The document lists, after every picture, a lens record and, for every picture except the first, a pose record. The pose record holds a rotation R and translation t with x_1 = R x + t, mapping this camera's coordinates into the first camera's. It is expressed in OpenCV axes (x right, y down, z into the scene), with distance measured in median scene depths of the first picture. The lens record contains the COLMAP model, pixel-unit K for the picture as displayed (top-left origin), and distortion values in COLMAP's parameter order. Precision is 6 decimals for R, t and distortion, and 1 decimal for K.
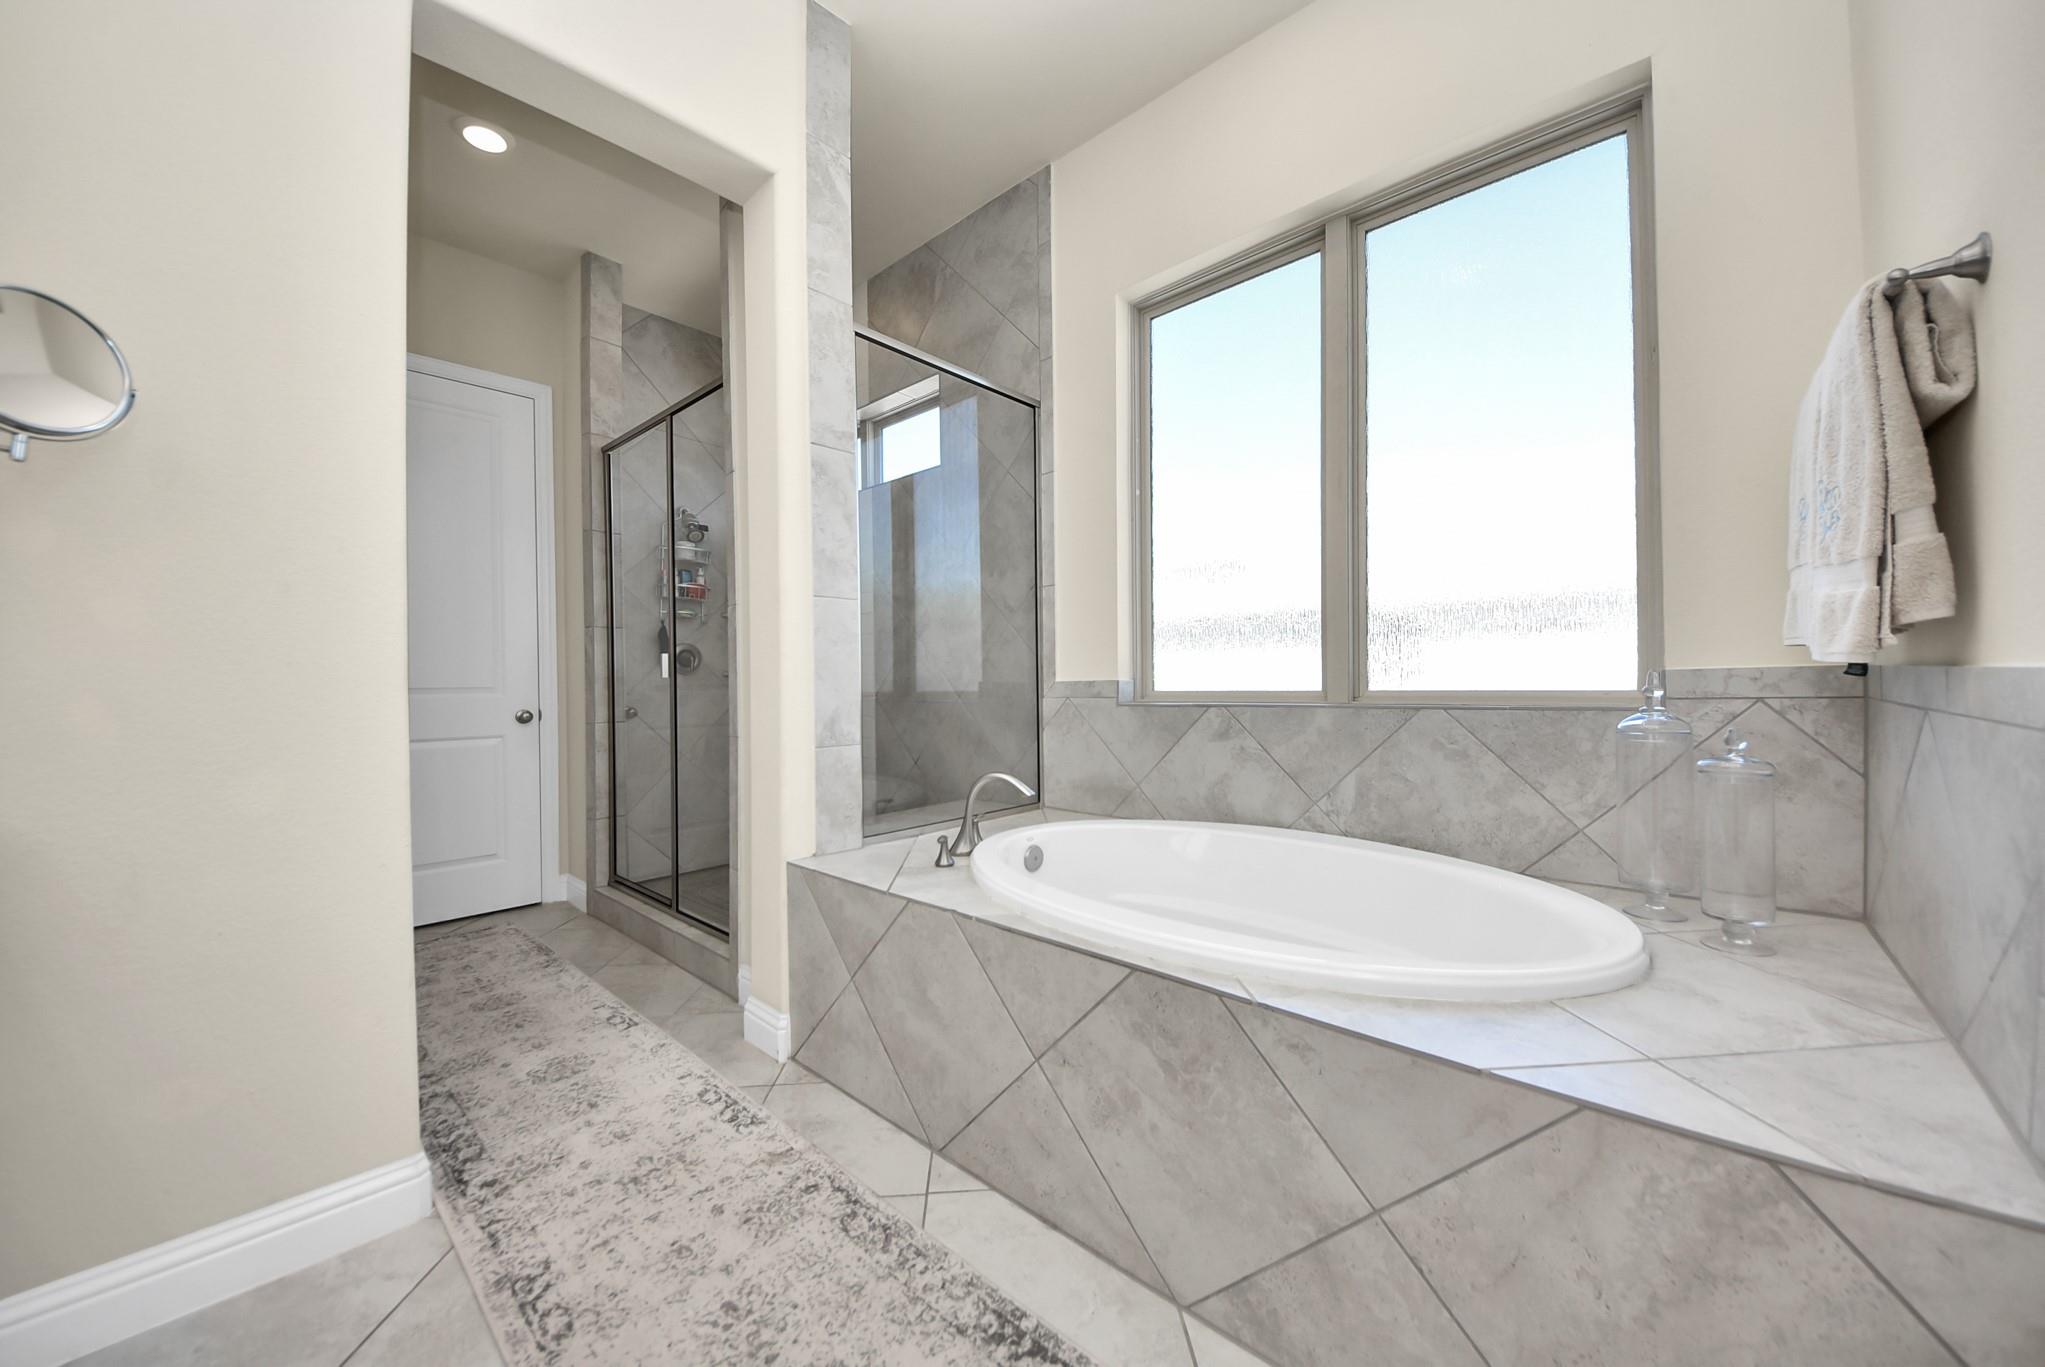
lens RADIAL K [[749.4, 0, 1061.2], [0, 749.4, 681.4], [0, 0, 1]] dist [0.029009, -0.028629]
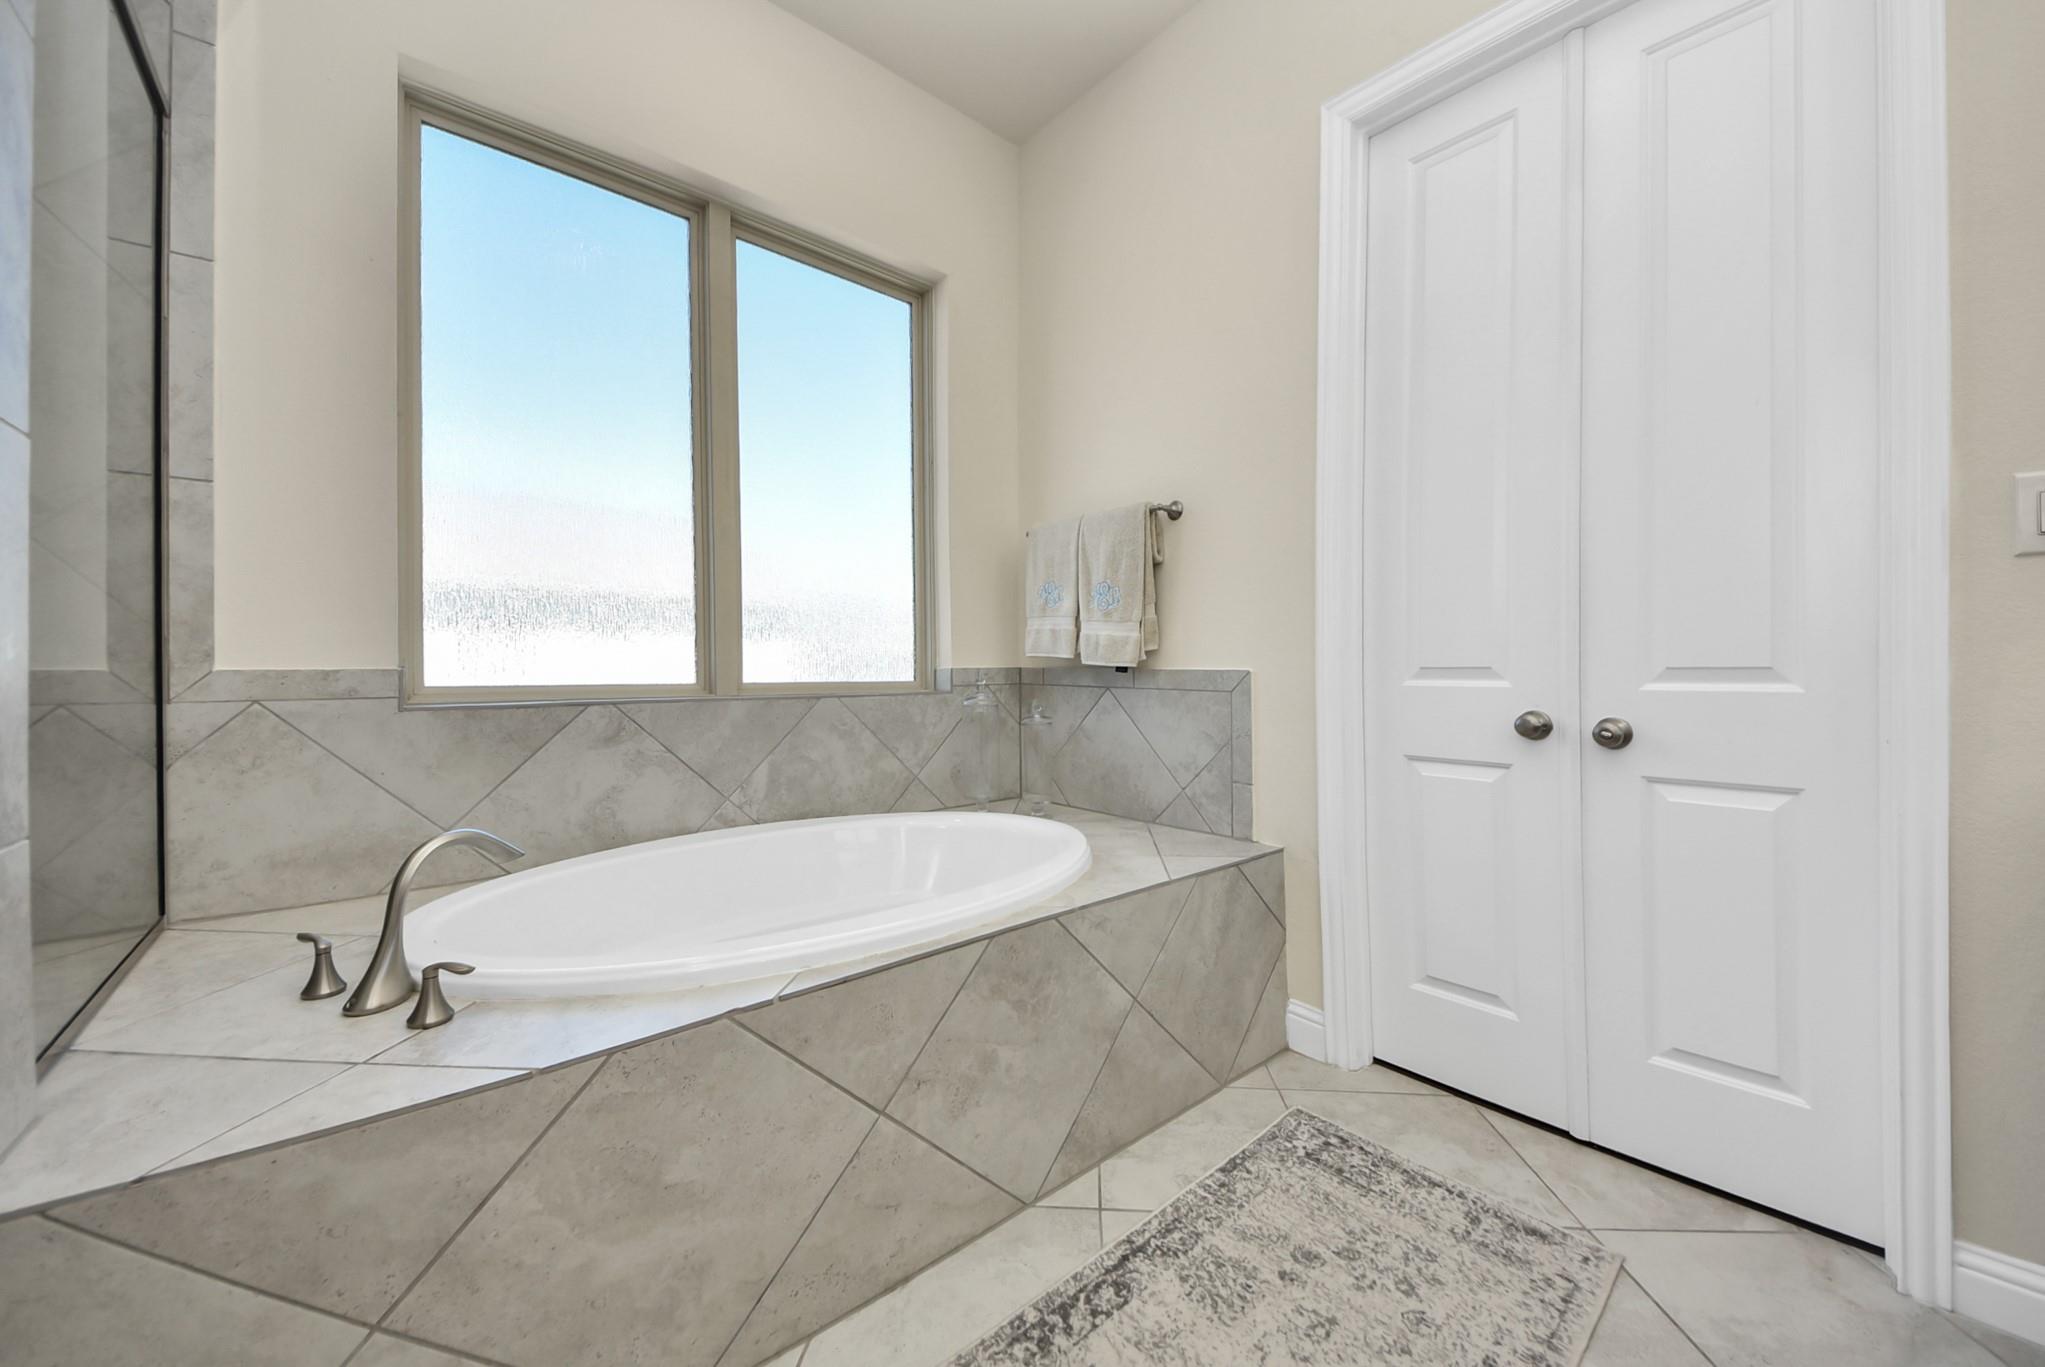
lens RADIAL K [[743.2, 0, 1014.6], [0, 743.2, 686.3], [0, 0, 1]] dist [0.032500, -0.023439]
pose [[0.135339, -0.004681, 0.990788, -0.693374], [0.003637, 0.999984, 0.004228, 0.016548], [-0.990793, 0.003032, 0.135354, 0.602938]]
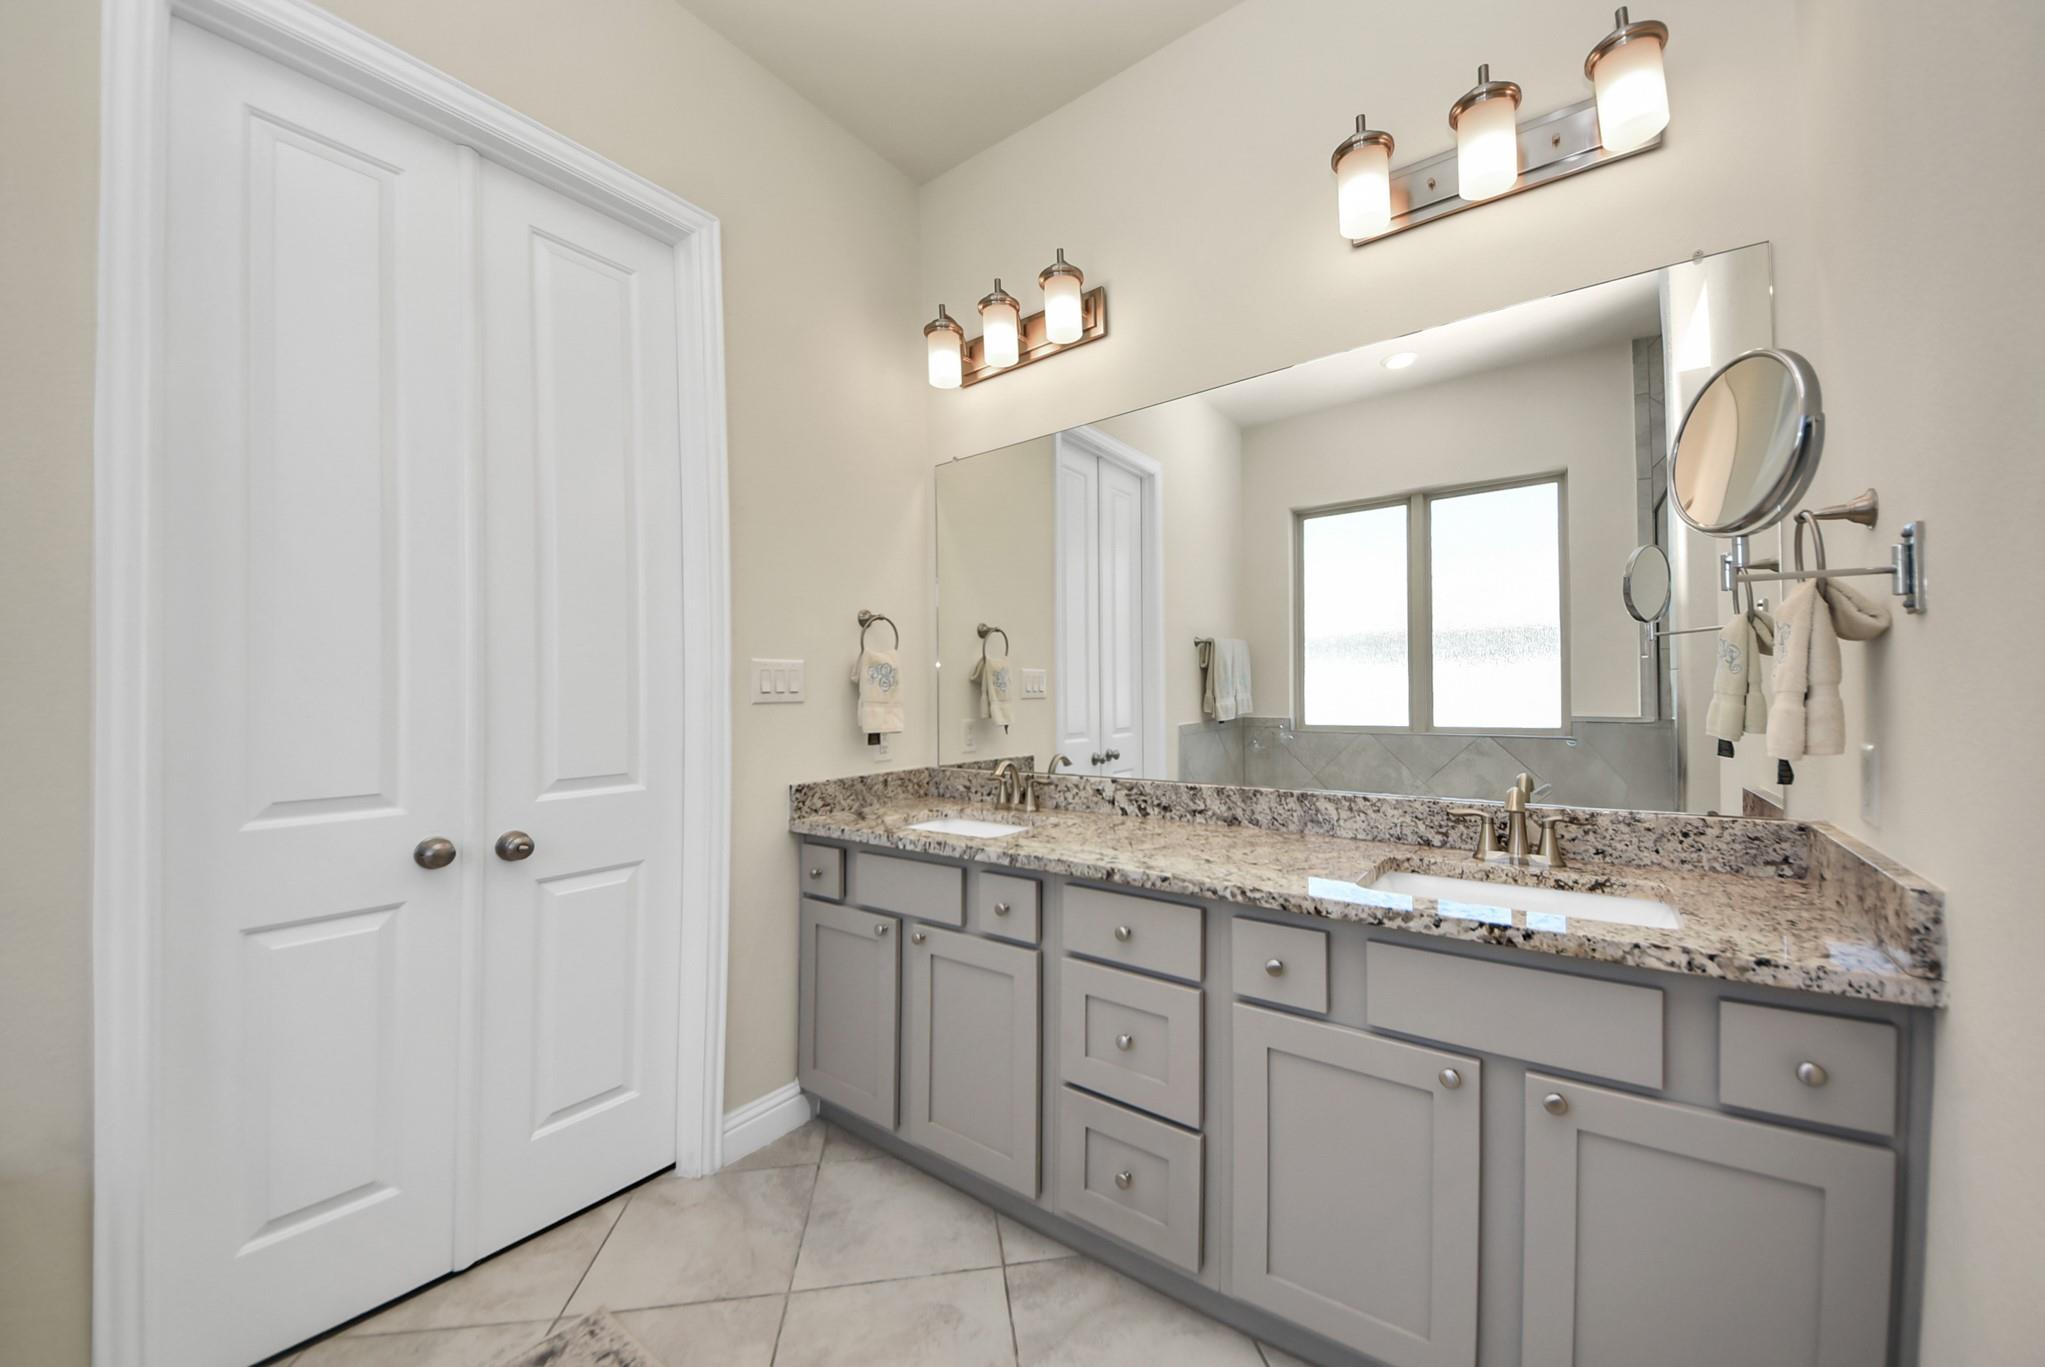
lens RADIAL K [[749.4, 0, 1061.2], [0, 749.4, 681.4], [0, 0, 1]] dist [0.029009, -0.028629]
pose [[-0.990683, 0.026675, -0.133551, -0.291159], [0.028014, 0.999574, -0.008155, -0.093358], [0.133277, -0.011820, -0.991008, 1.023347]]
